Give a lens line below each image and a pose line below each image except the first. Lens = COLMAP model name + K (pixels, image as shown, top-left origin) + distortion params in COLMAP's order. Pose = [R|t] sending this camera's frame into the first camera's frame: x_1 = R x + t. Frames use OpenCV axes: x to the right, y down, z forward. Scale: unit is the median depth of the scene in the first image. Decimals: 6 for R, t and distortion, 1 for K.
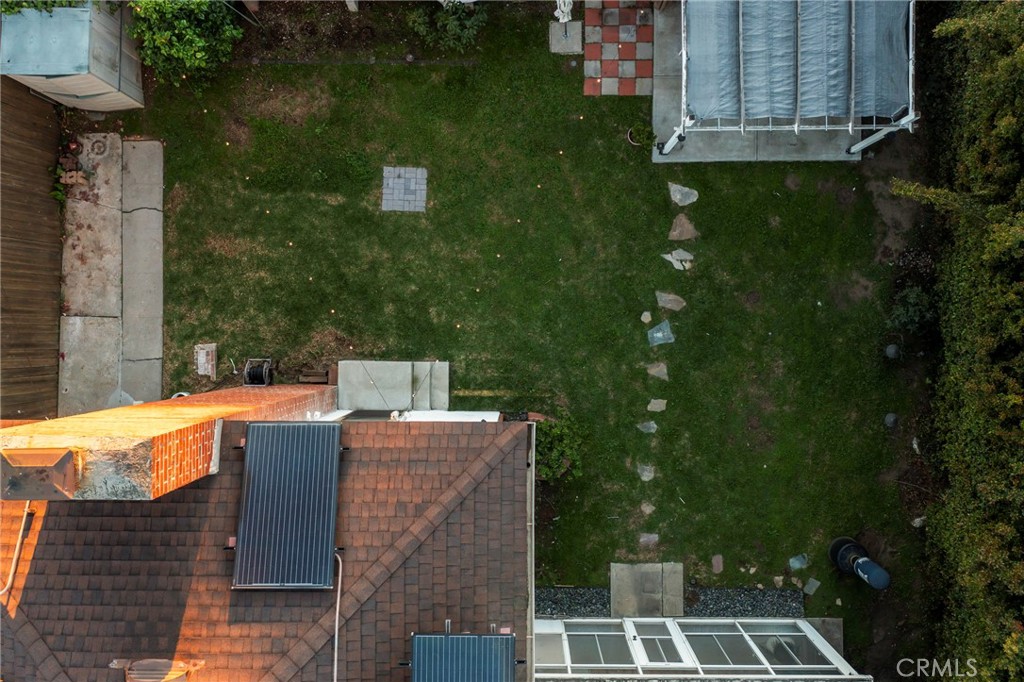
lens RADIAL K [[847.2, 0, 512.6], [0, 847.2, 337.4], [0, 0, 1]] dist [-0.016072, 0.018657]
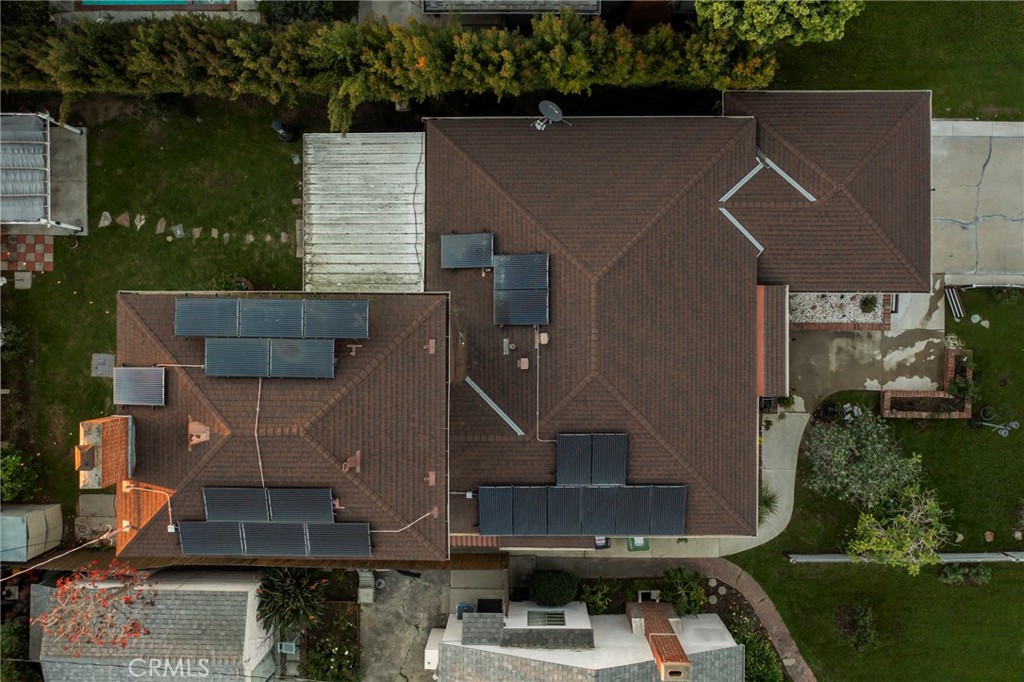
lens RADIAL K [[847.2, 0, 516.4], [0, 847.2, 339.7], [0, 0, 1]] dist [-0.016072, 0.018657]
pose [[0.005559, -0.999968, 0.005751, -0.076711], [0.999772, 0.005439, -0.020663, 0.804425], [0.020631, 0.005864, 0.999770, -0.891073]]
